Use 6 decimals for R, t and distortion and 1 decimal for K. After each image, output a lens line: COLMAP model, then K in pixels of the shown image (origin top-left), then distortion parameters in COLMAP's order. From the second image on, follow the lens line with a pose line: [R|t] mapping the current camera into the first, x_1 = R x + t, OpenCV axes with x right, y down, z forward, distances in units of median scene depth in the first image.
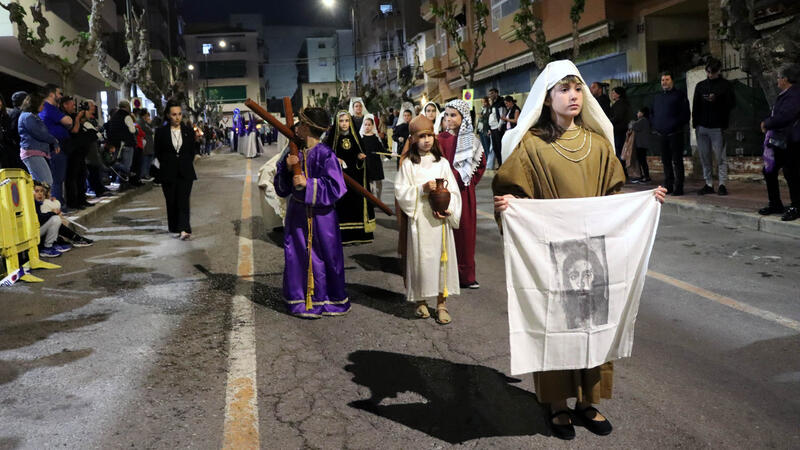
lens RADIAL K [[750.9, 0, 400.0], [0, 750.9, 225.0], [0, 0, 1]] dist [-0.009013, -0.003019]
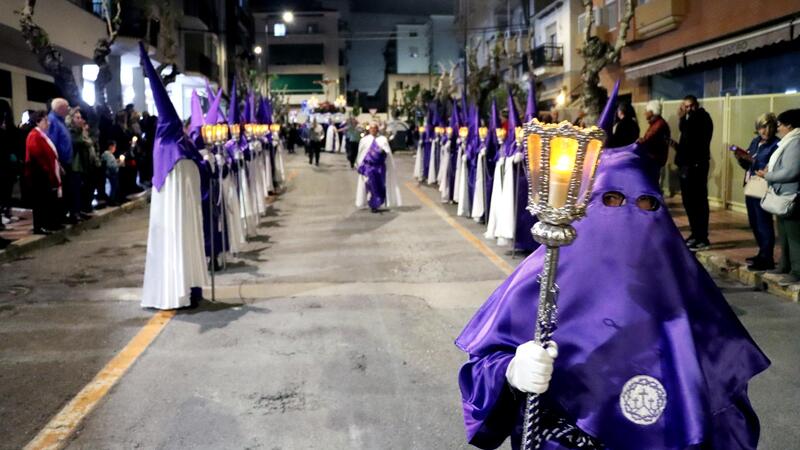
lens RADIAL K [[750.9, 0, 400.0], [0, 750.9, 225.0], [0, 0, 1]] dist [-0.009013, -0.003019]
pose [[0.992976, 0.049447, -0.107487, -0.020894], [-0.049101, 0.998777, 0.005860, -0.027318], [0.107645, -0.000541, 0.994189, 0.180547]]
